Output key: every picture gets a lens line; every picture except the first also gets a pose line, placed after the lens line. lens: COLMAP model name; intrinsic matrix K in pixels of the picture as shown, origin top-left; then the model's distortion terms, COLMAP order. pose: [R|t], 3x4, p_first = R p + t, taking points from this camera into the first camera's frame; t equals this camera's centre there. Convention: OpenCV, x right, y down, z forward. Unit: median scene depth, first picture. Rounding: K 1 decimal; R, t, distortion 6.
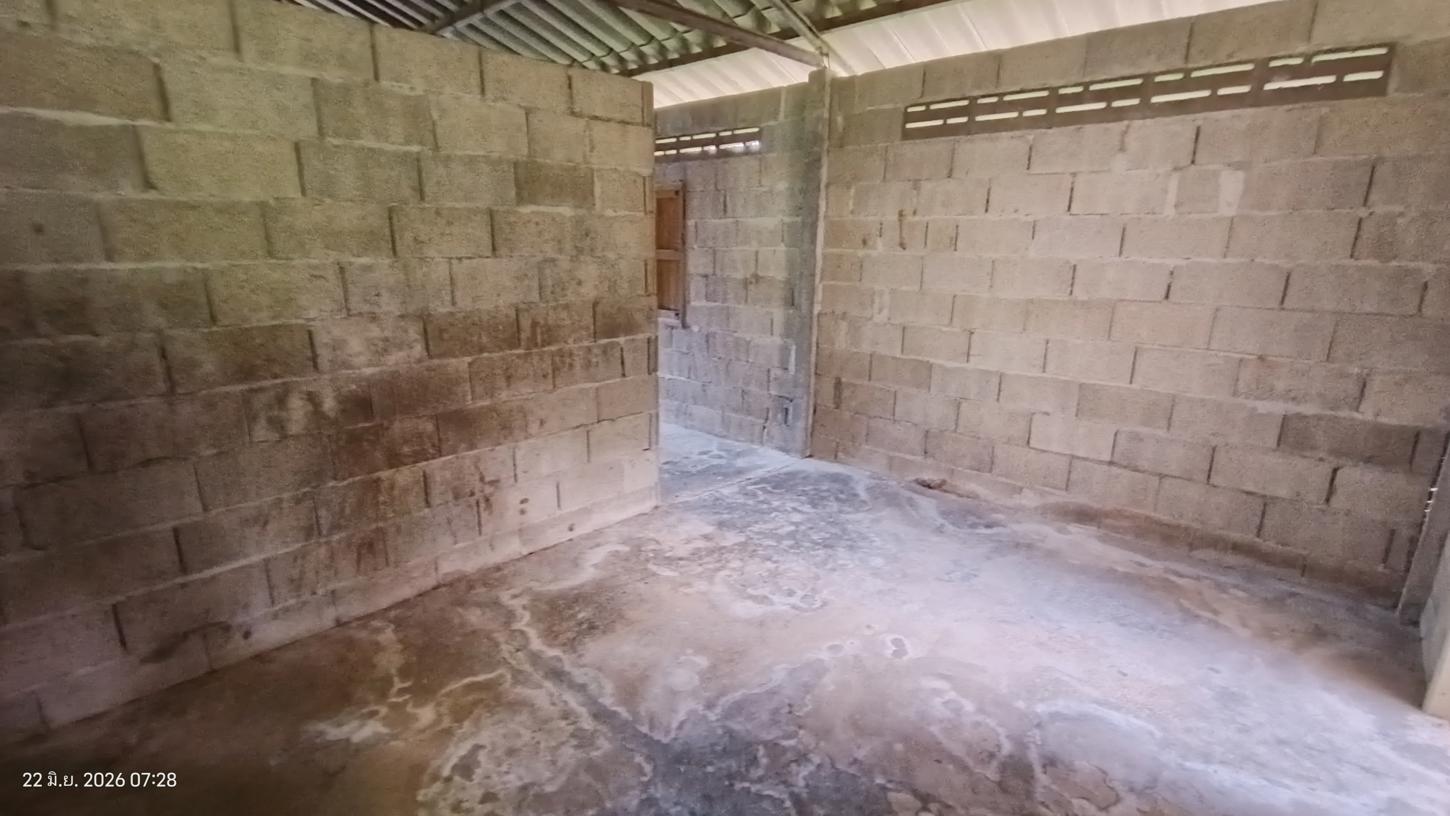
lens RADIAL K [[671.6, 0, 713.4], [0, 671.6, 413.6], [0, 0, 1]] dist [-0.025813, 0.013881]
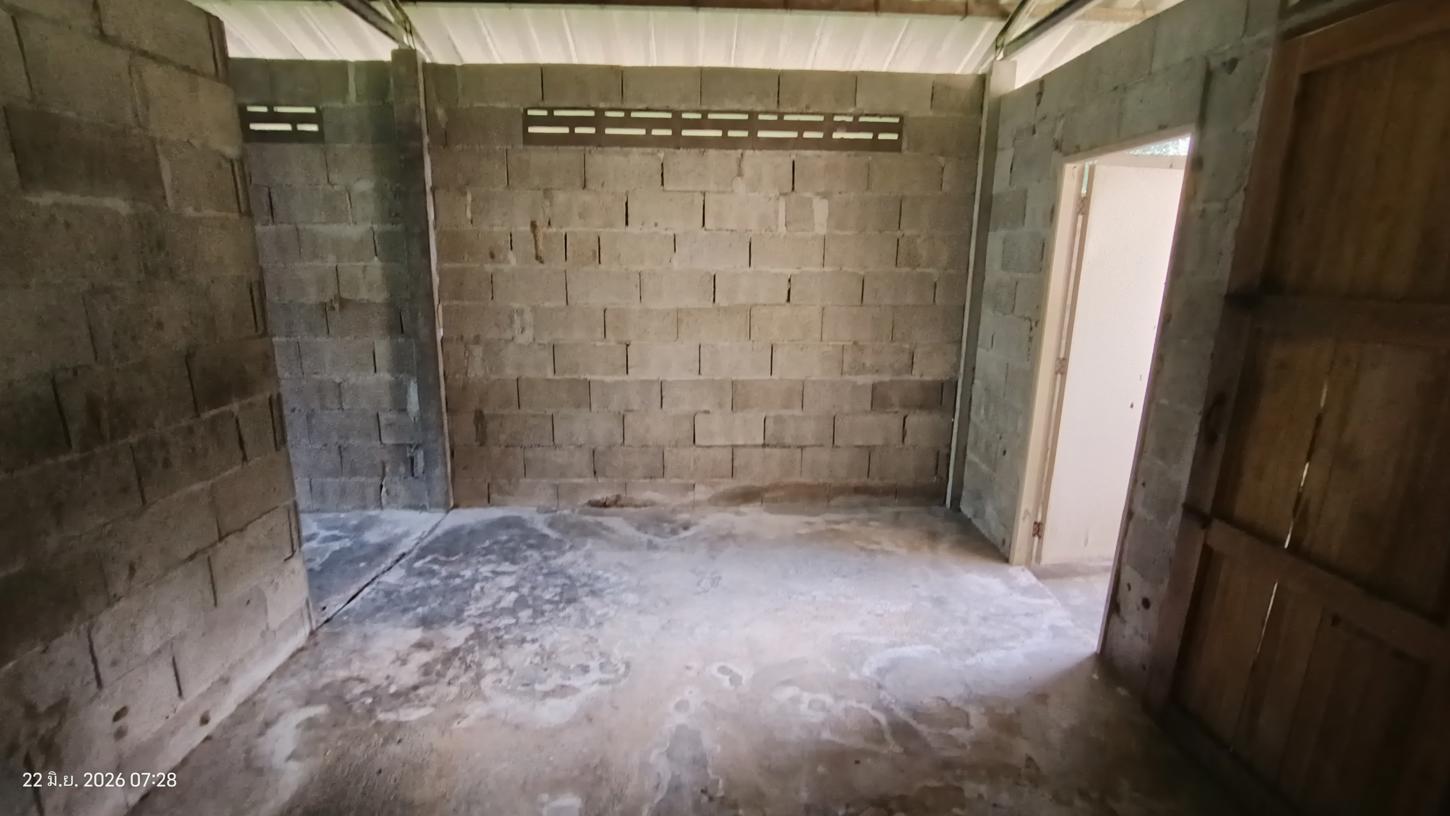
lens RADIAL K [[668.6, 0, 719.2], [0, 668.6, 414.6], [0, 0, 1]] dist [-0.035927, 0.024244]
pose [[0.707269, -0.164805, 0.687466, -0.265036], [0.172594, 0.983275, 0.058153, -0.062907], [-0.685552, 0.077522, 0.723884, 0.226320]]
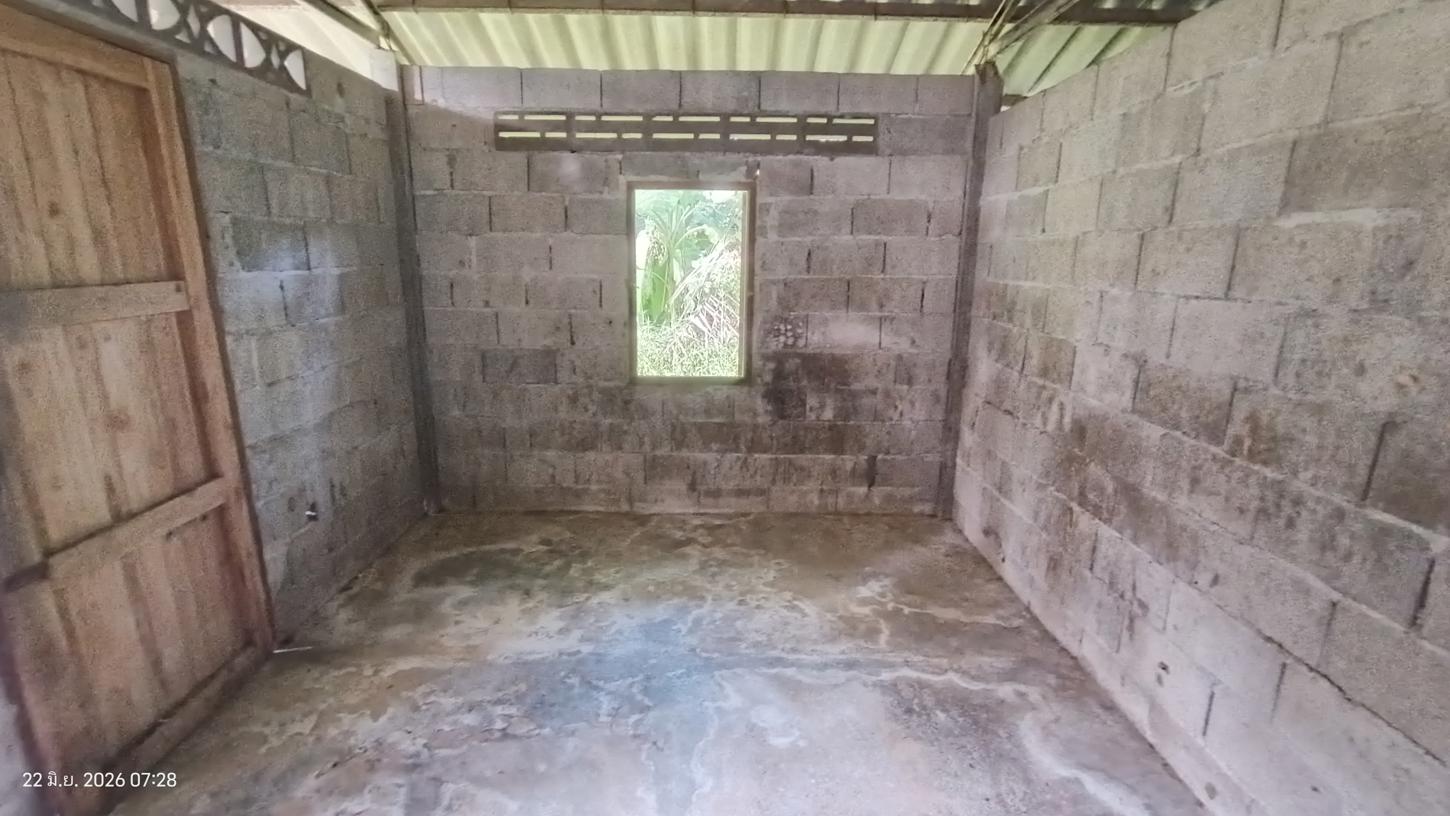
lens RADIAL K [[671.6, 0, 713.4], [0, 671.6, 413.6], [0, 0, 1]] dist [-0.025813, 0.013881]
pose [[-0.728273, 0.142551, -0.670297, 0.436366], [-0.188508, 0.898719, 0.395941, -0.265098], [0.658850, 0.414709, -0.627641, 1.005492]]
